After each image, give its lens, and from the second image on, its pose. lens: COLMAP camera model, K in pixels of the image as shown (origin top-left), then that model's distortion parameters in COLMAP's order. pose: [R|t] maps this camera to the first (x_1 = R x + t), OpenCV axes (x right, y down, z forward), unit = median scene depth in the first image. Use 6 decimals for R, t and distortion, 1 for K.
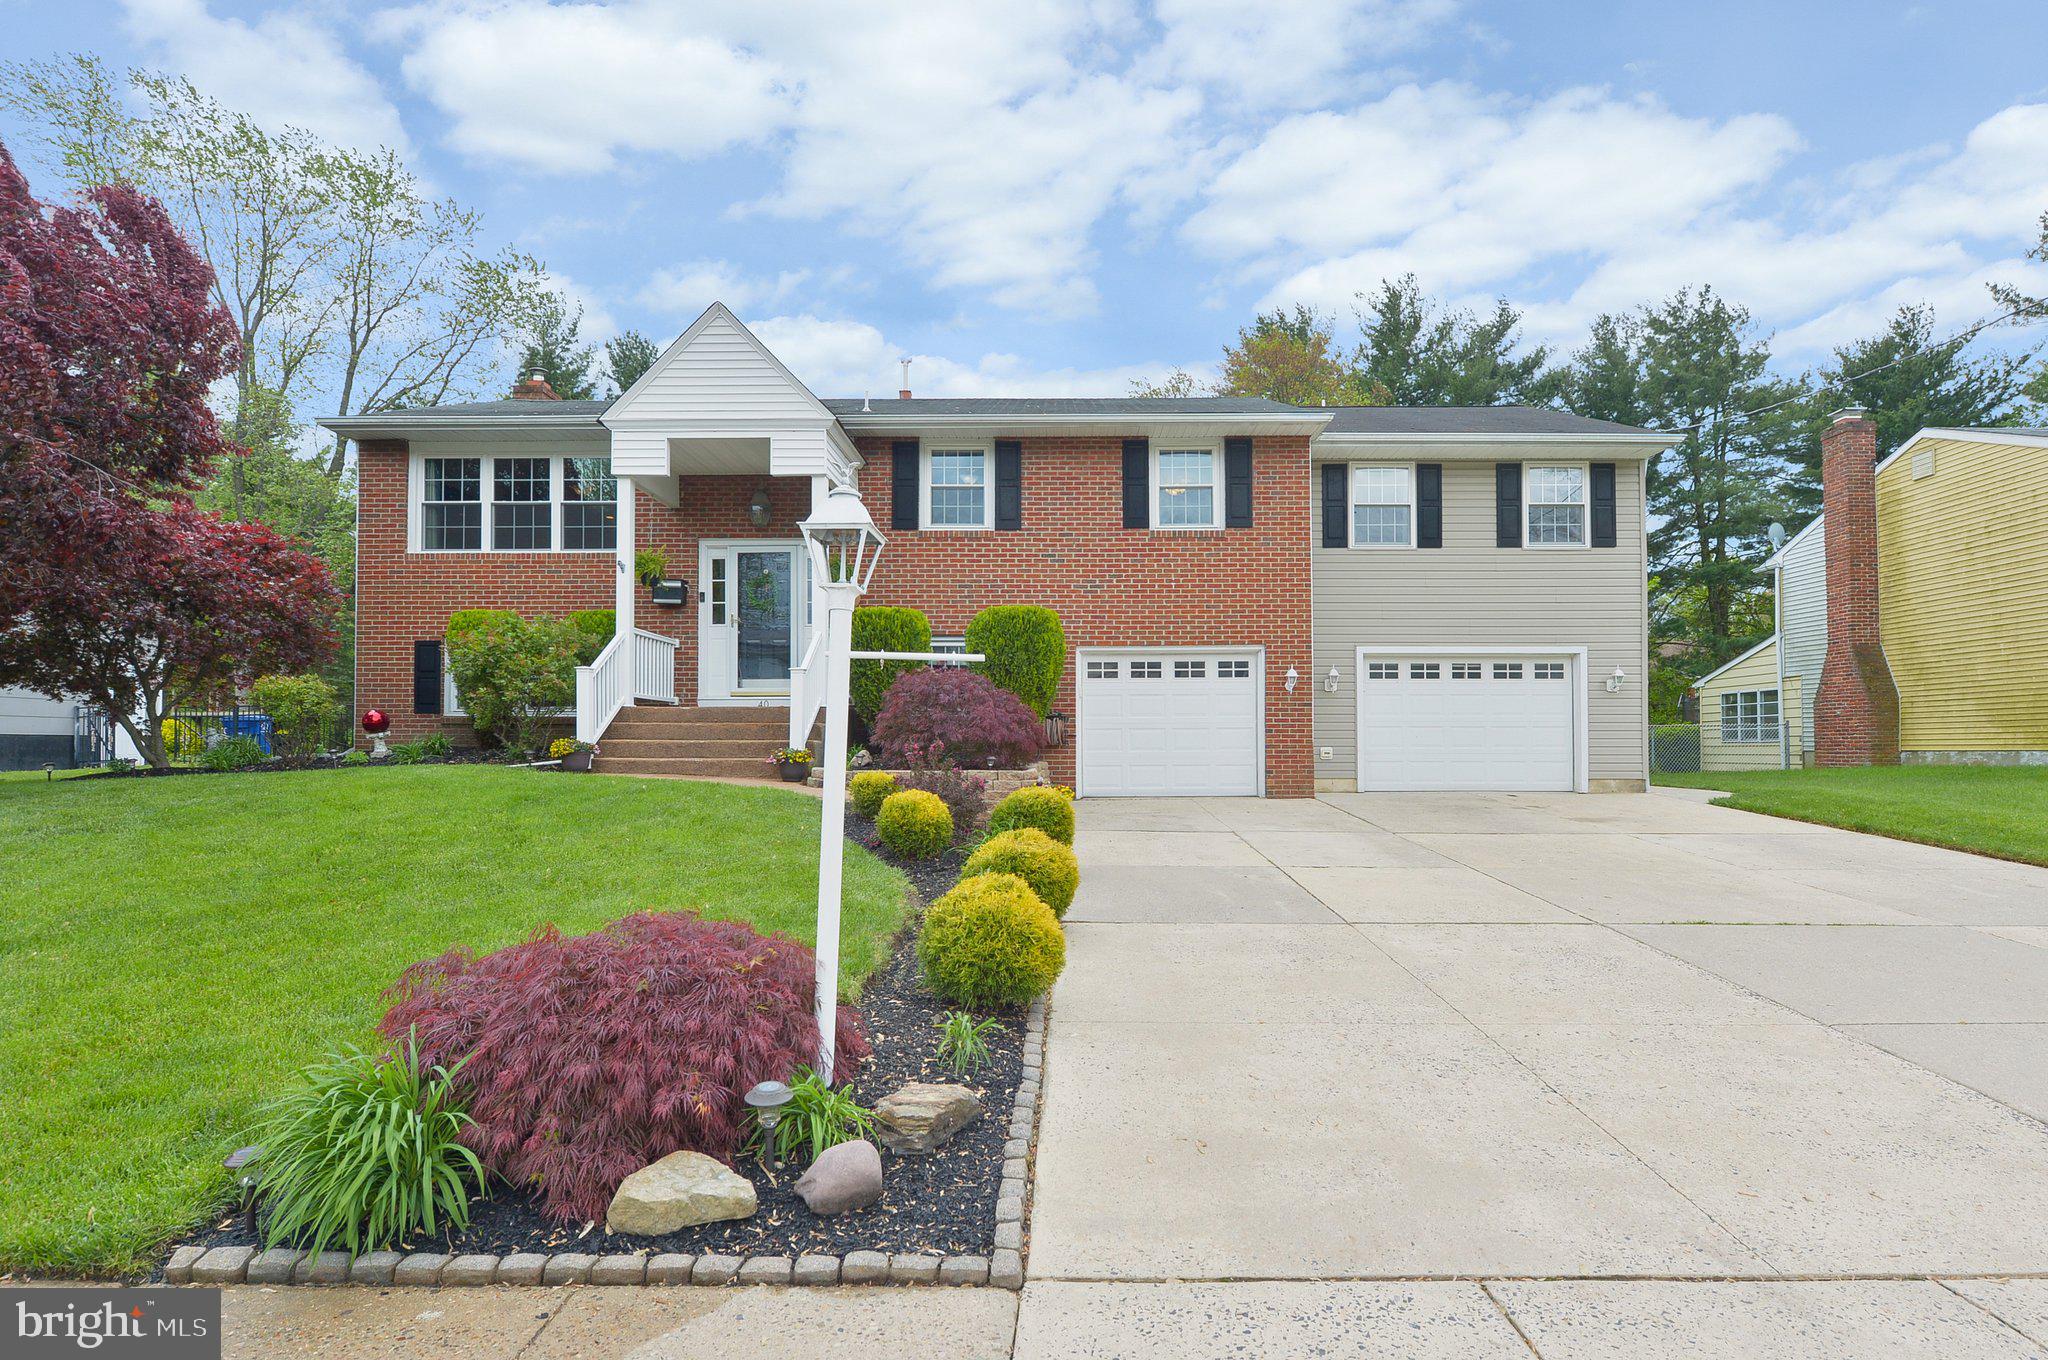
lens RADIAL K [[1050.6, 0, 1140.1], [0, 1050.6, 670.0], [0, 0, 1]] dist [-0.006950, -0.003098]
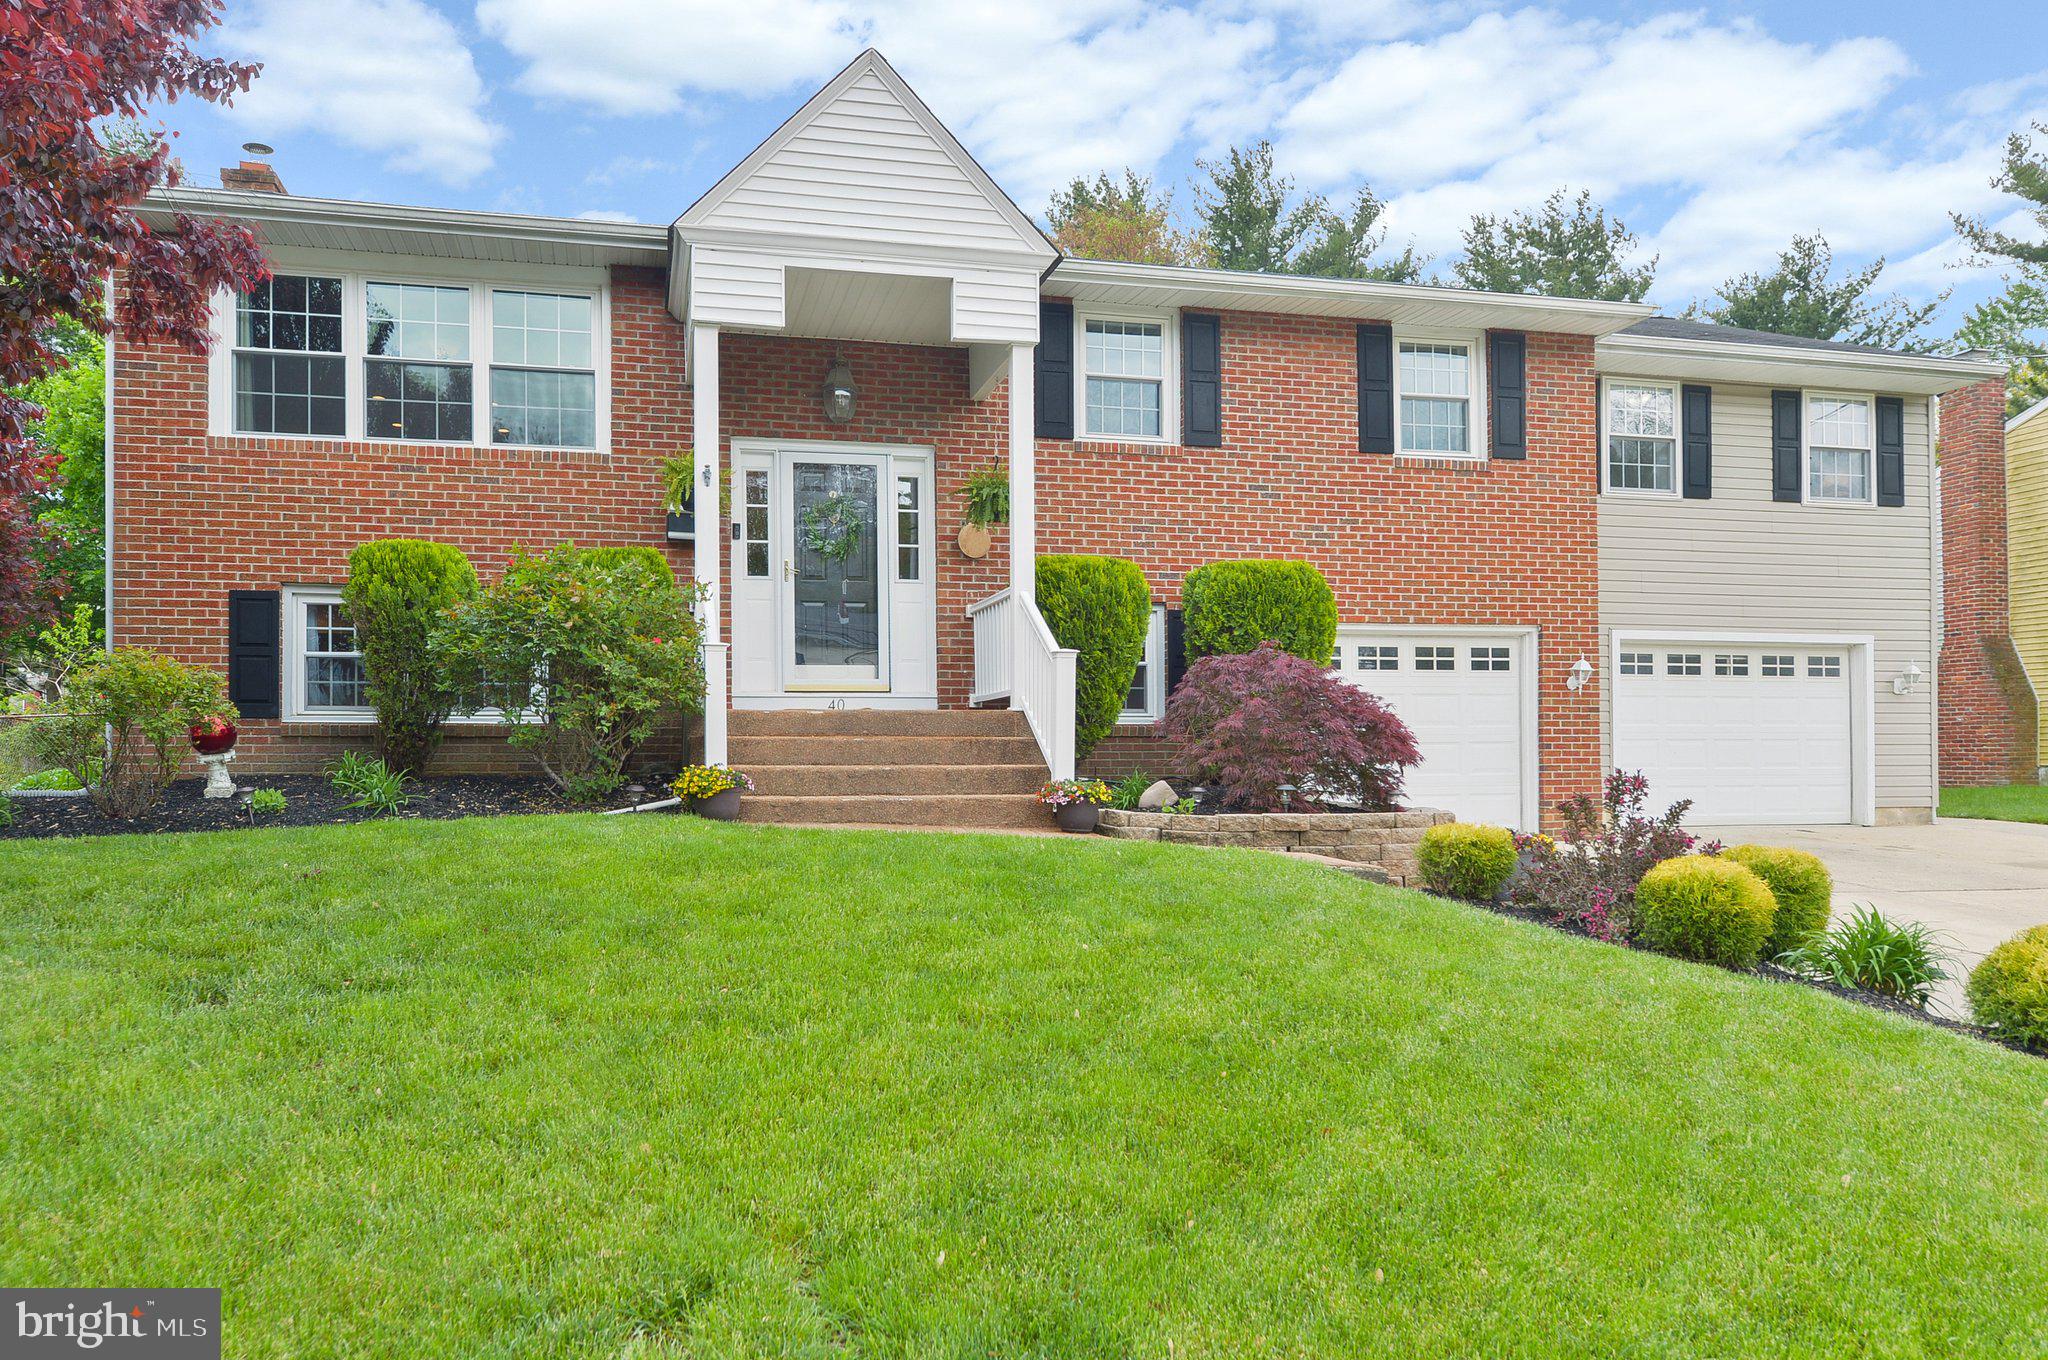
lens RADIAL K [[1381.4, 0, 1102.2], [0, 1381.4, 672.9], [0, 0, 1]] dist [0.000307, -0.000155]
pose [[0.975675, 0.011300, 0.218930, -0.373256], [-0.014165, 0.999833, 0.011519, 0.001526], [-0.218763, -0.014340, 0.975673, 0.150773]]
